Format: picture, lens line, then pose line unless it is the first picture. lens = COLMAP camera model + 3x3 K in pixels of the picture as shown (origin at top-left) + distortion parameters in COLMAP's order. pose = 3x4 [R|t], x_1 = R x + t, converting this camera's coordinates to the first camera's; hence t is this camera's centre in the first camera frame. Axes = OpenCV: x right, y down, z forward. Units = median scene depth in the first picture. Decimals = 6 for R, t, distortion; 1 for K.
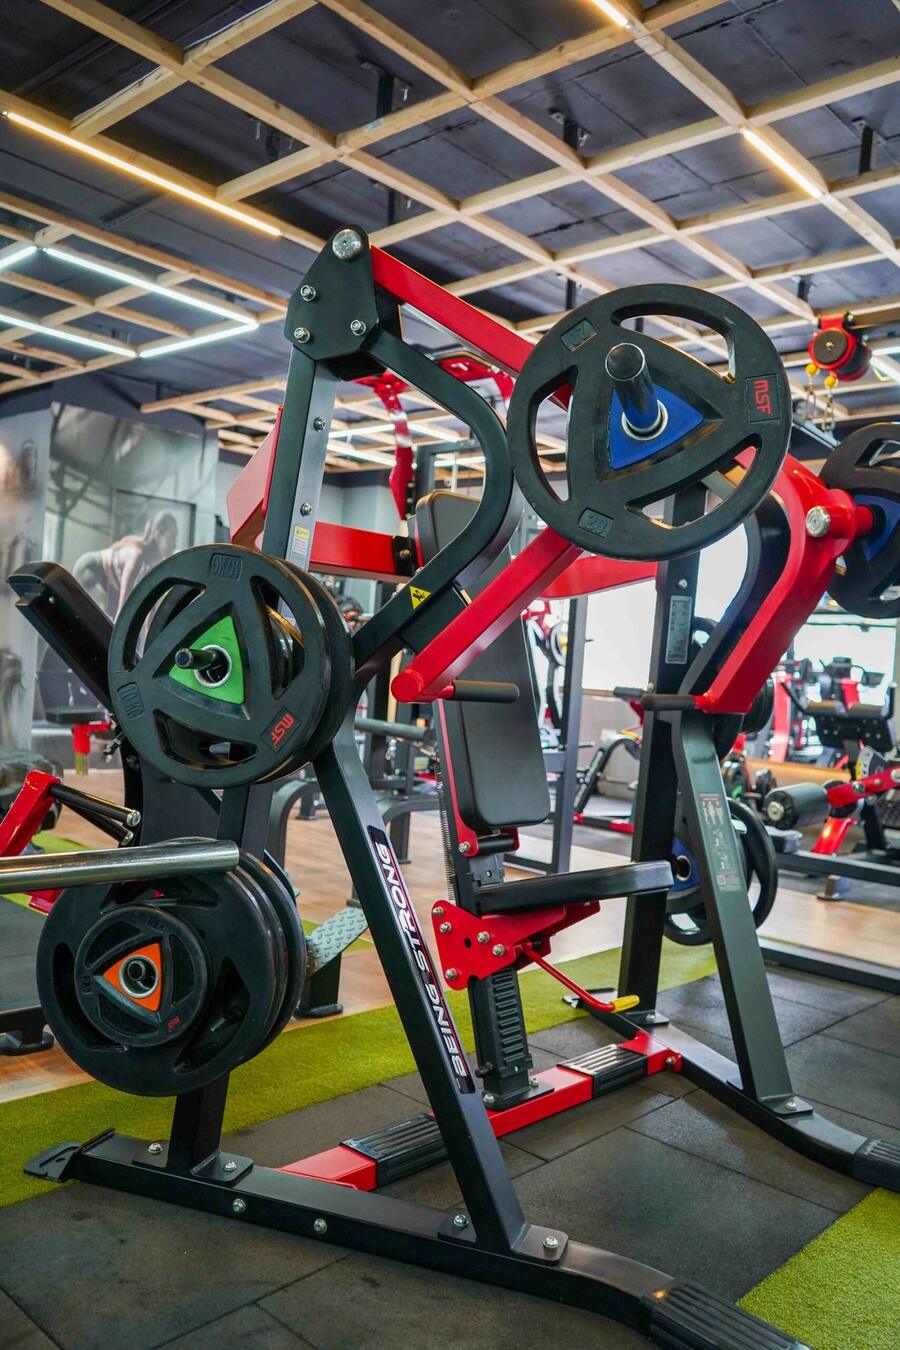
lens RADIAL K [[1079.7, 0, 452.4], [0, 1079.7, 767.4], [0, 0, 1]] dist [-0.003901, 0.008448]
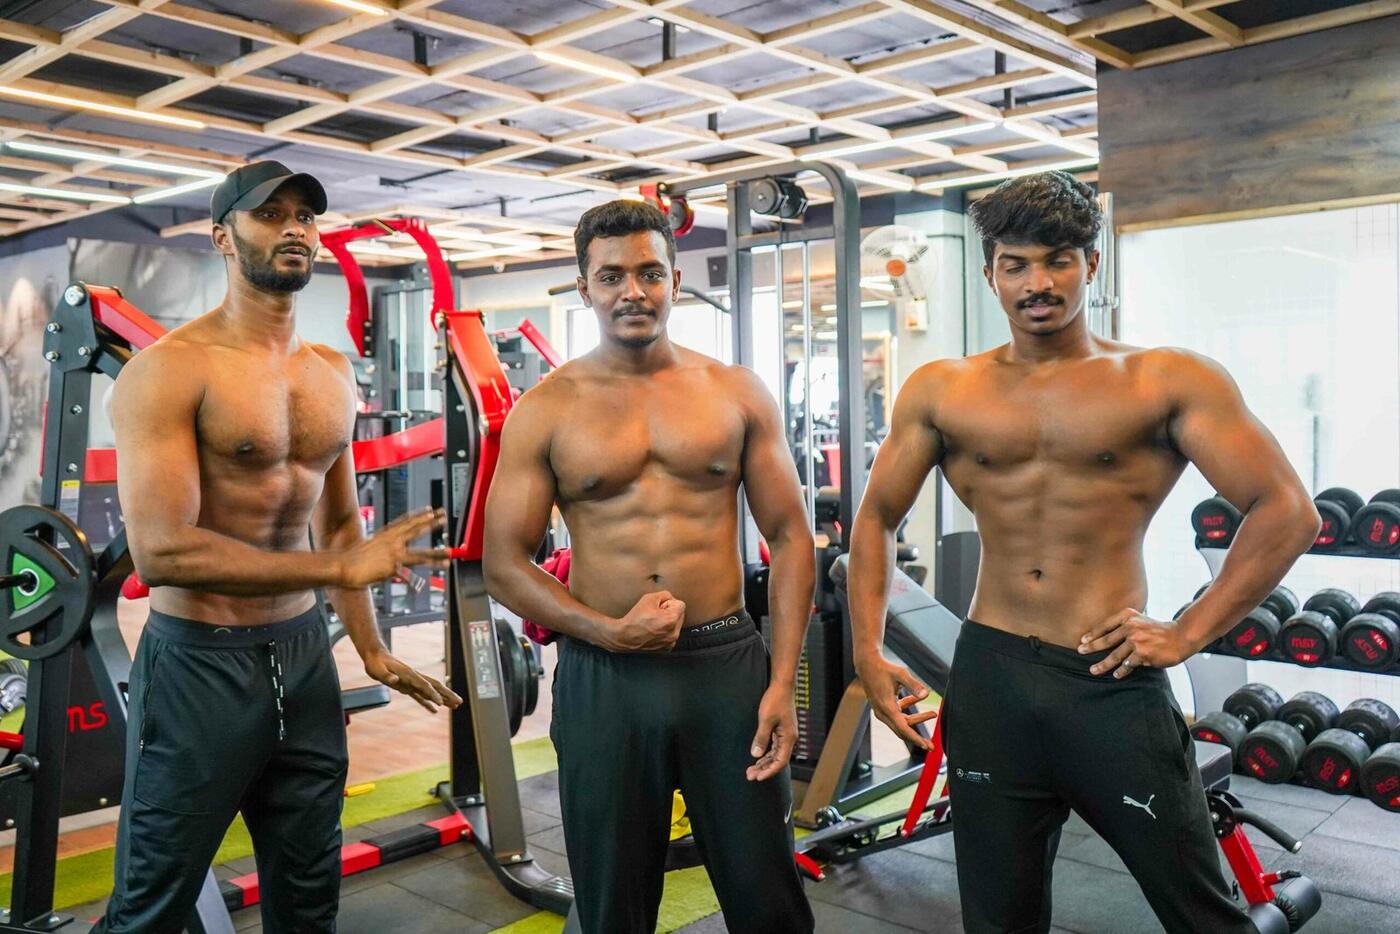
lens RADIAL K [[1365.6, 0, 695.4], [0, 1365.6, 509.0], [0, 0, 1]] dist [0.025874, -0.010128]
pose [[0.996530, -0.074246, -0.037615, 0.277225], [0.074084, 0.997236, -0.005697, -0.039450], [0.037934, 0.002891, 0.999276, -0.297658]]
